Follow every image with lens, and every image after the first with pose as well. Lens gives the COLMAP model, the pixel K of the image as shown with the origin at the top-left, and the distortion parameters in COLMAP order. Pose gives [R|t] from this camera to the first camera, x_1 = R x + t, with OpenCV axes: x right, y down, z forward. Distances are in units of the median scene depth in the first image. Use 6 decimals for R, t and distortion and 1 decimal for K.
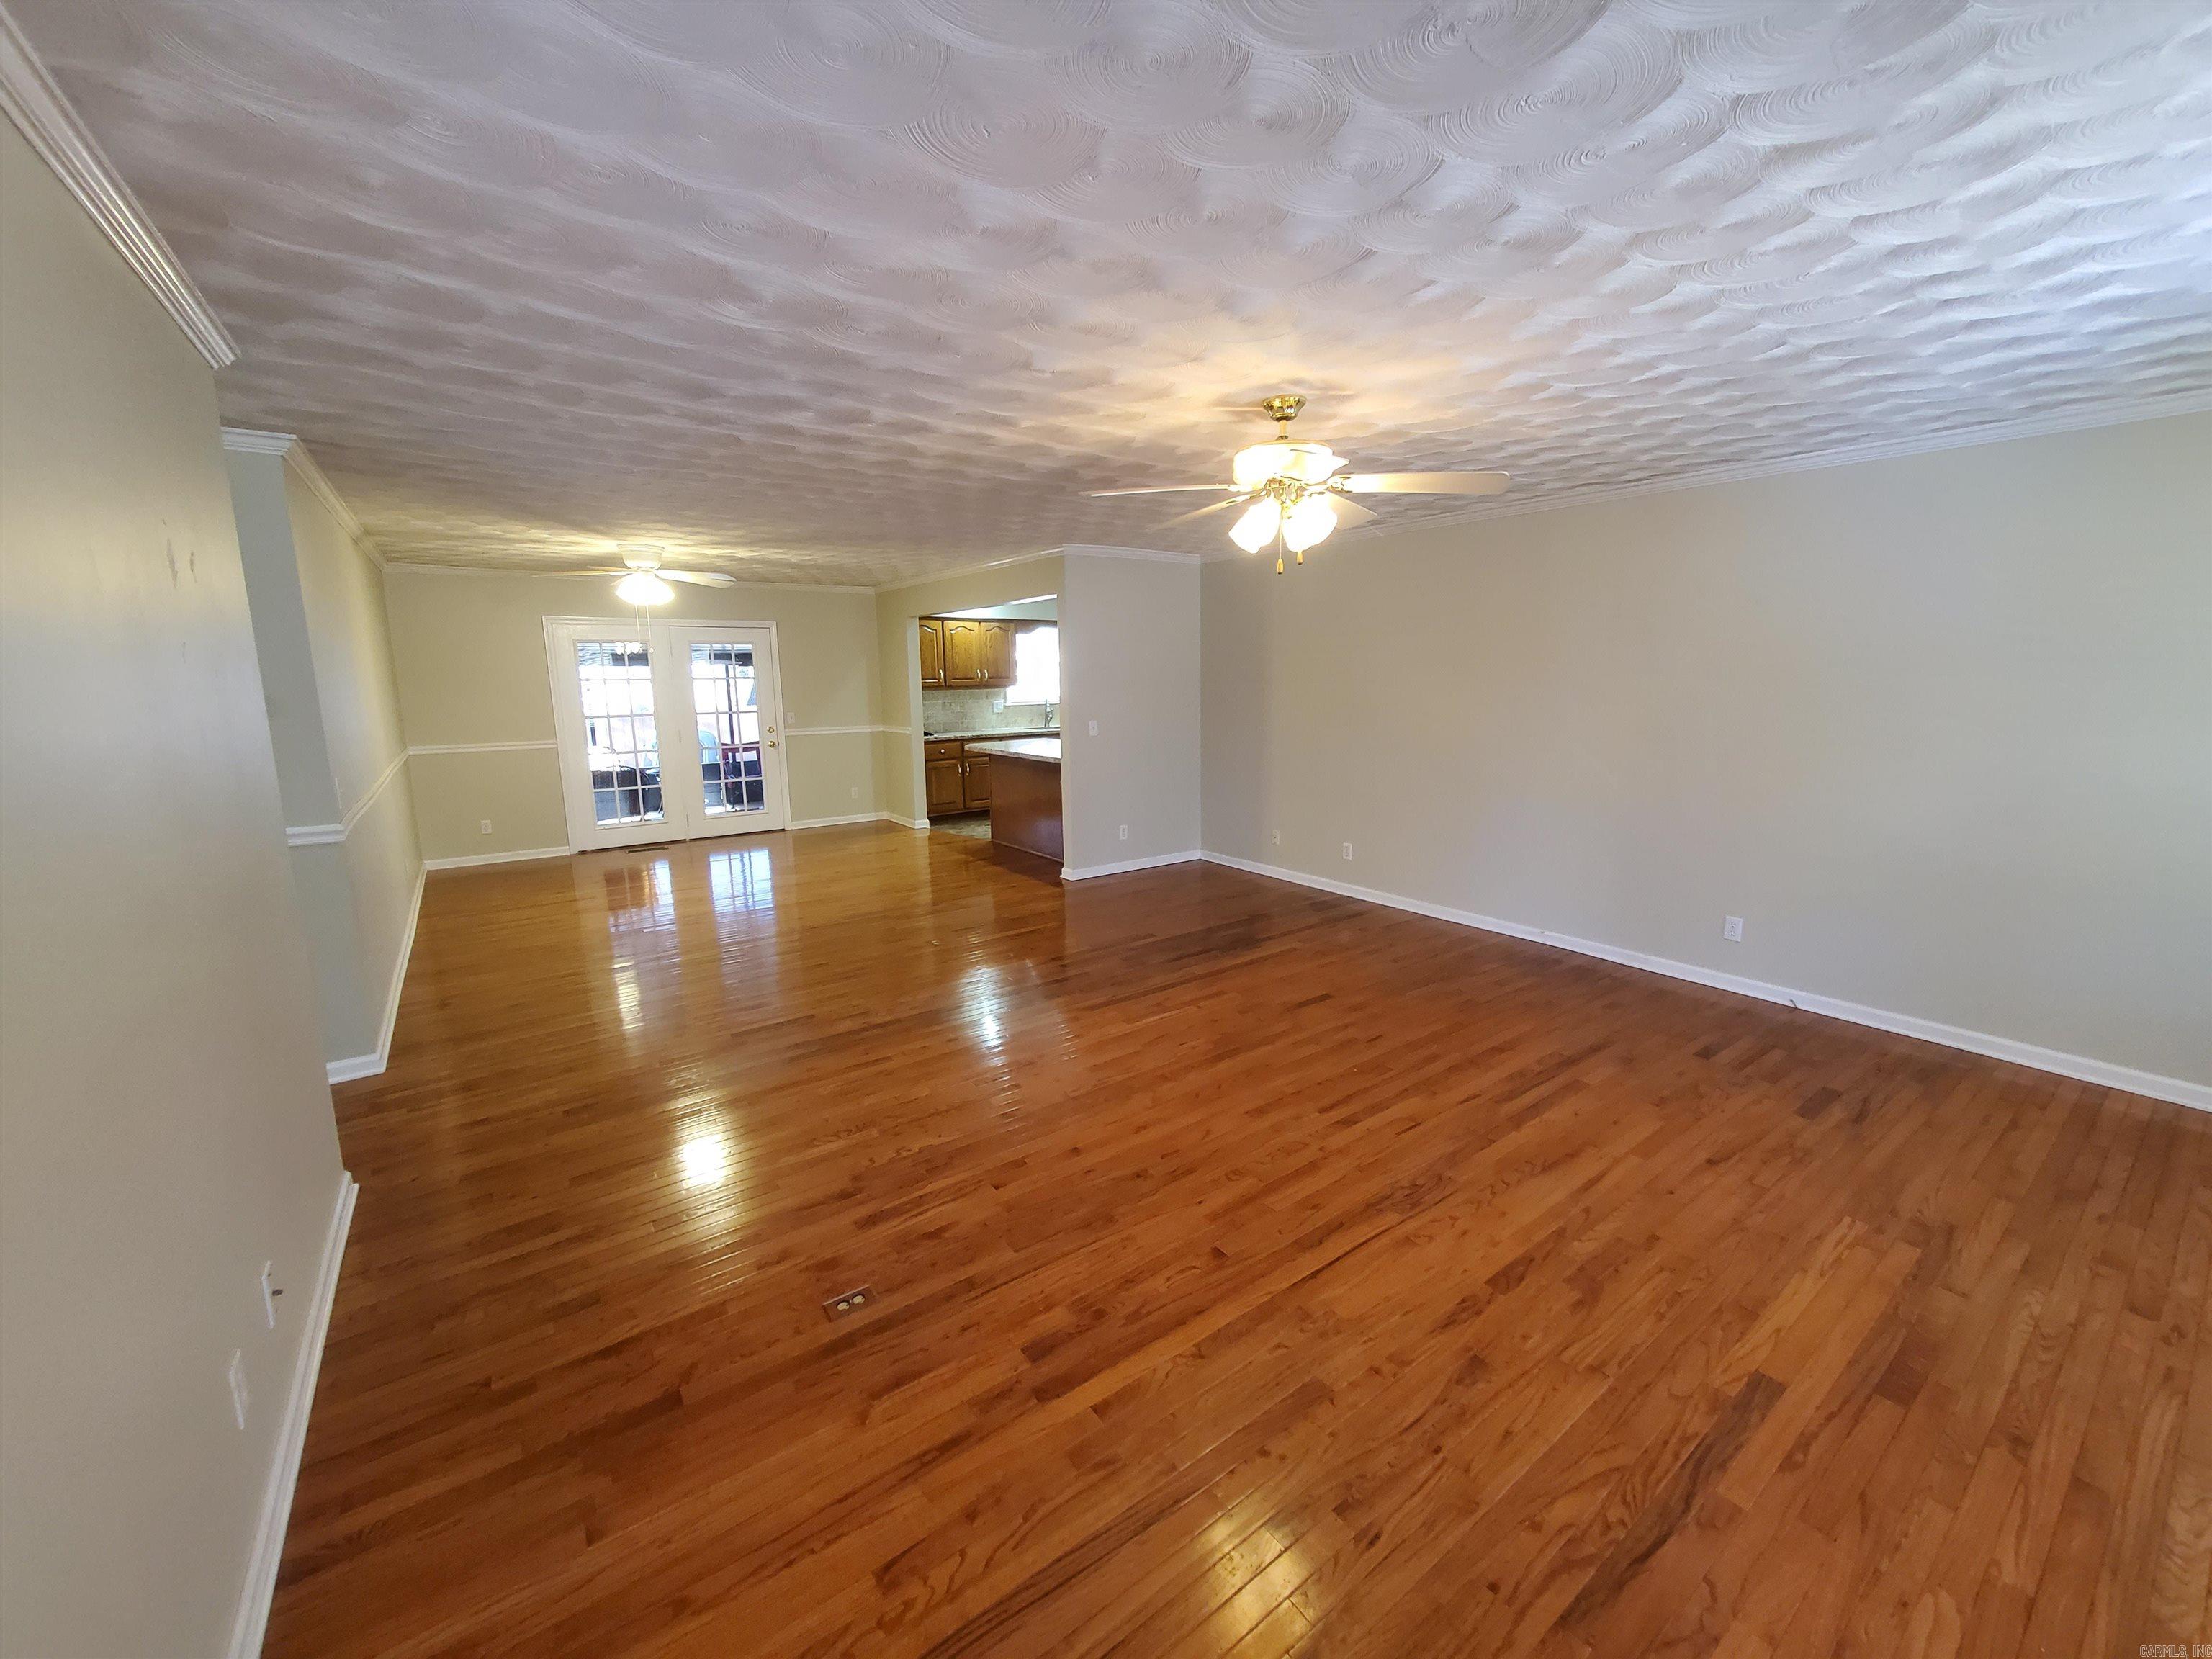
lens RADIAL K [[868.1, 0, 1111.2], [0, 868.1, 816.9], [0, 0, 1]] dist [-0.006057, 0.000115]
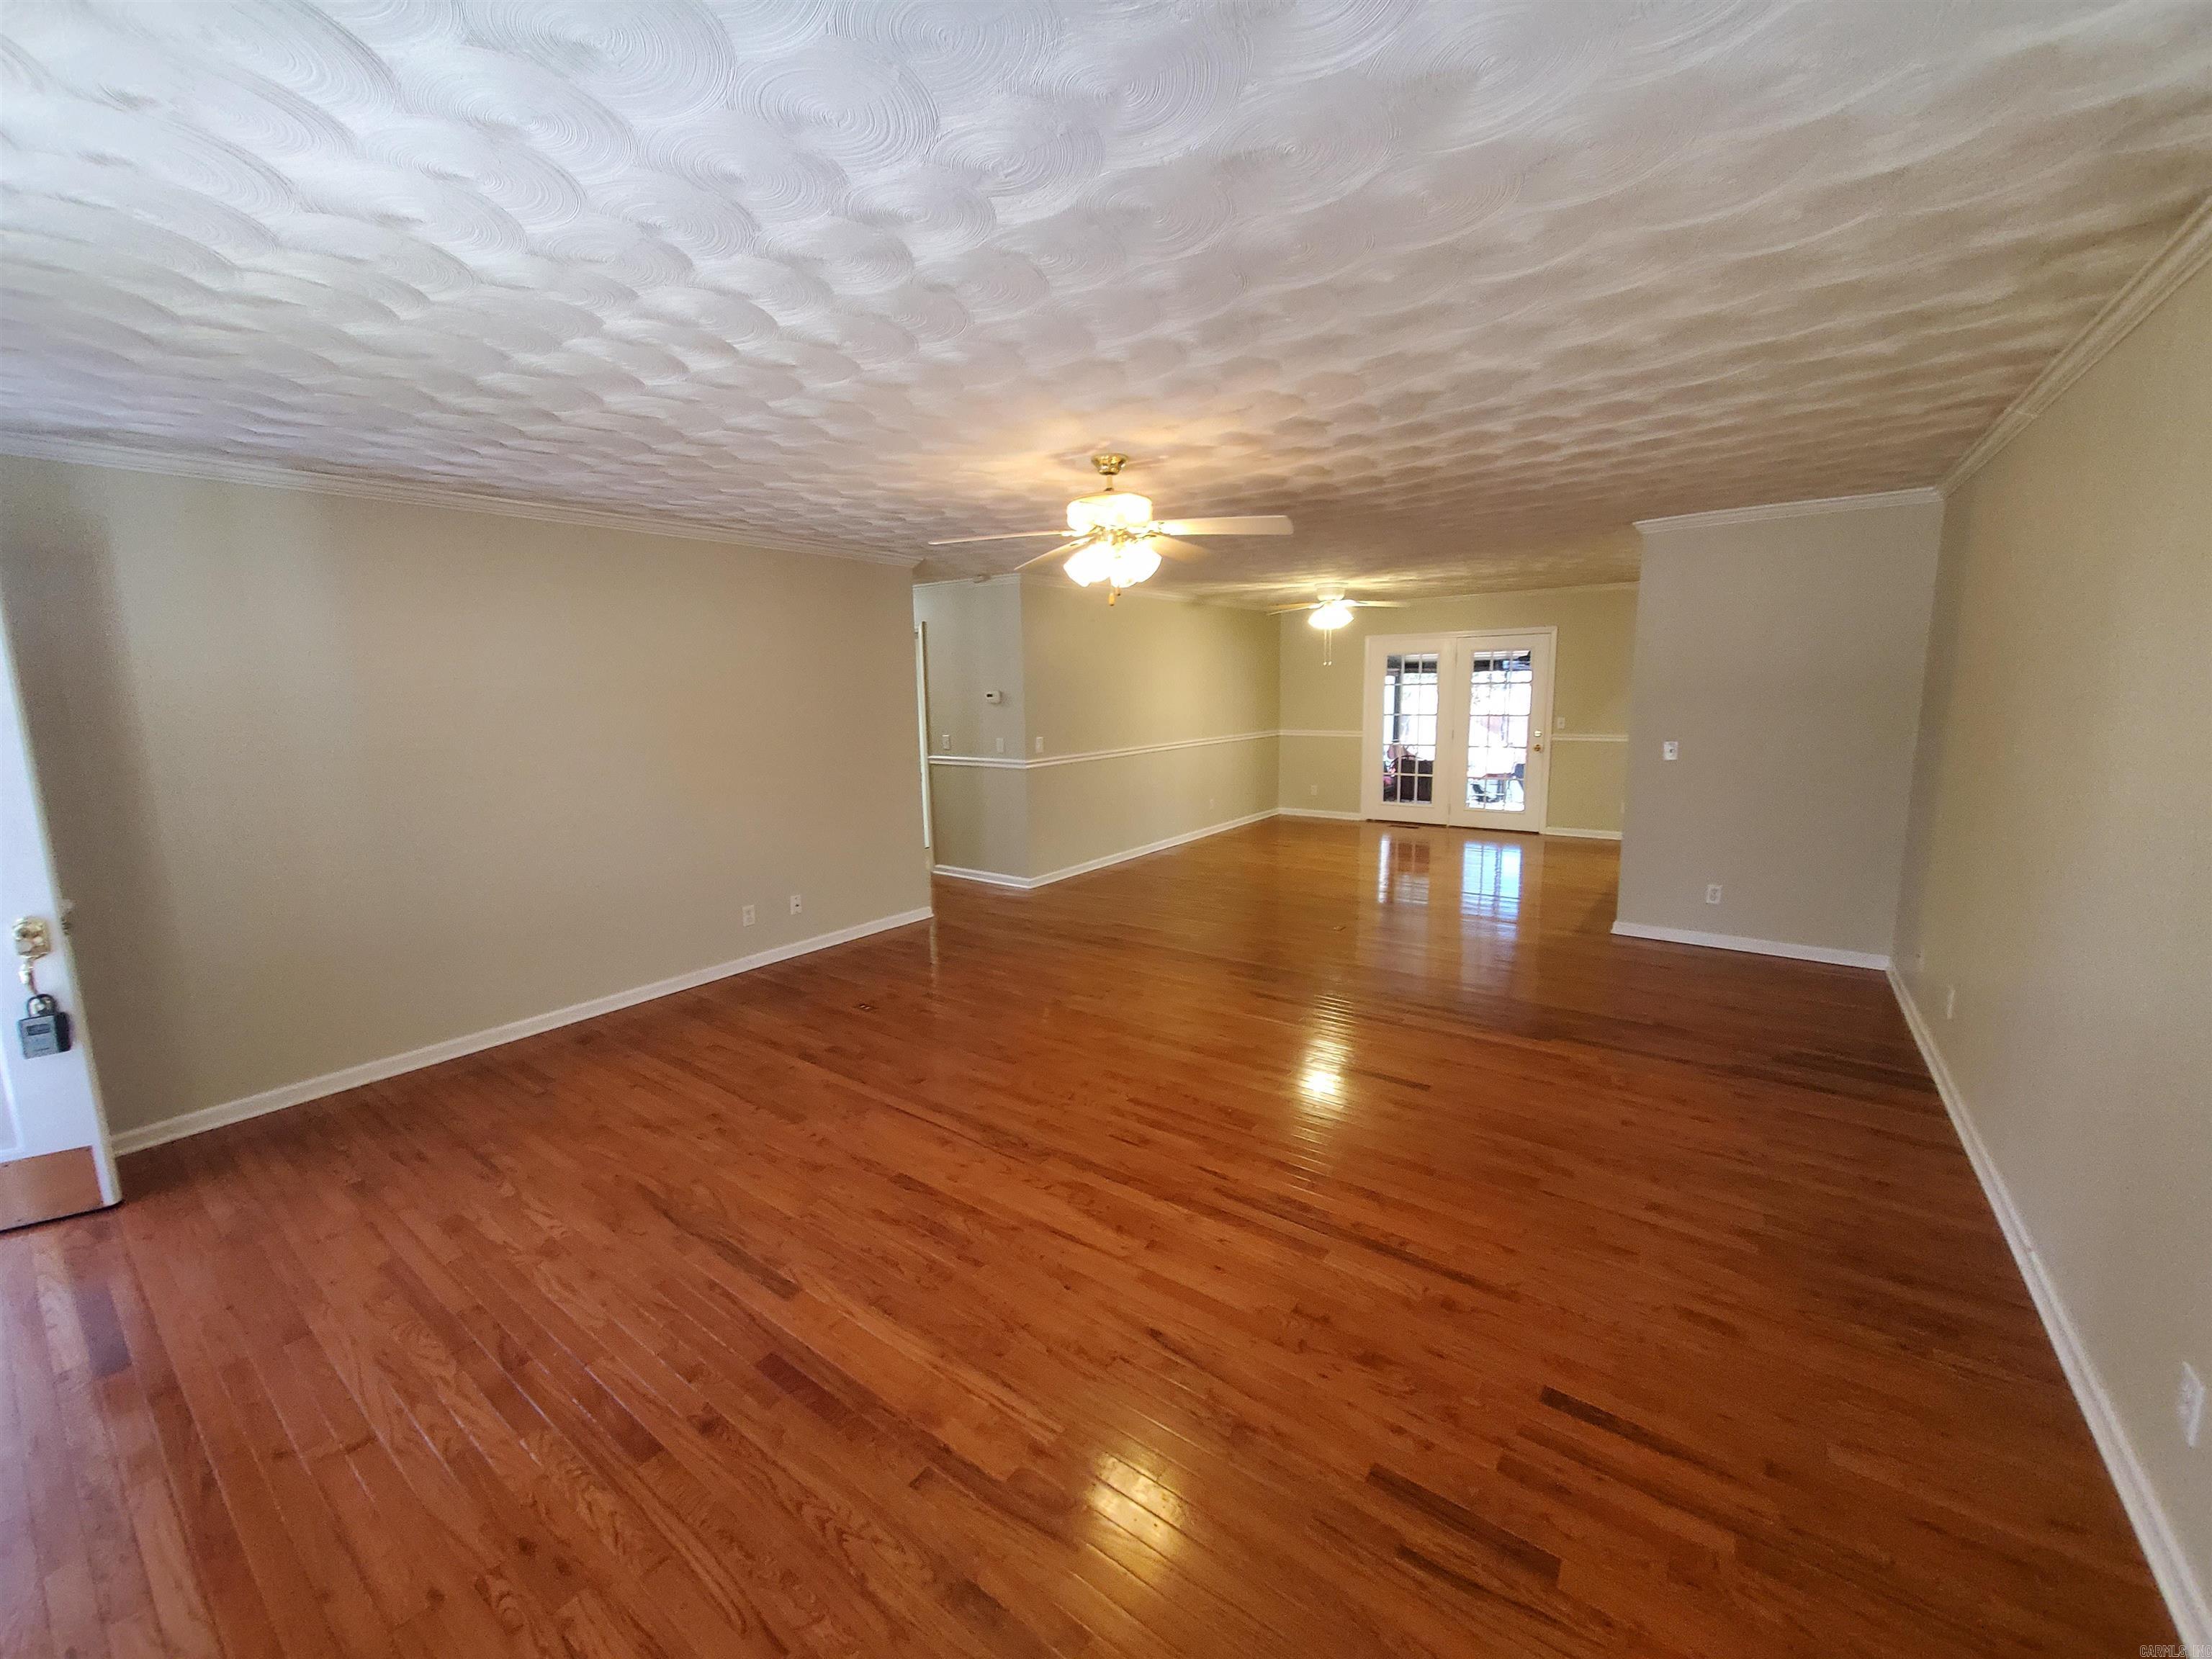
lens RADIAL K [[868.1, 0, 1111.2], [0, 868.1, 816.9], [0, 0, 1]] dist [-0.006057, 0.000115]
pose [[0.311747, 0.148261, -0.938527, 1.355435], [-0.145088, 0.983596, 0.107187, -0.132306], [0.939022, 0.102754, 0.328144, 0.670956]]
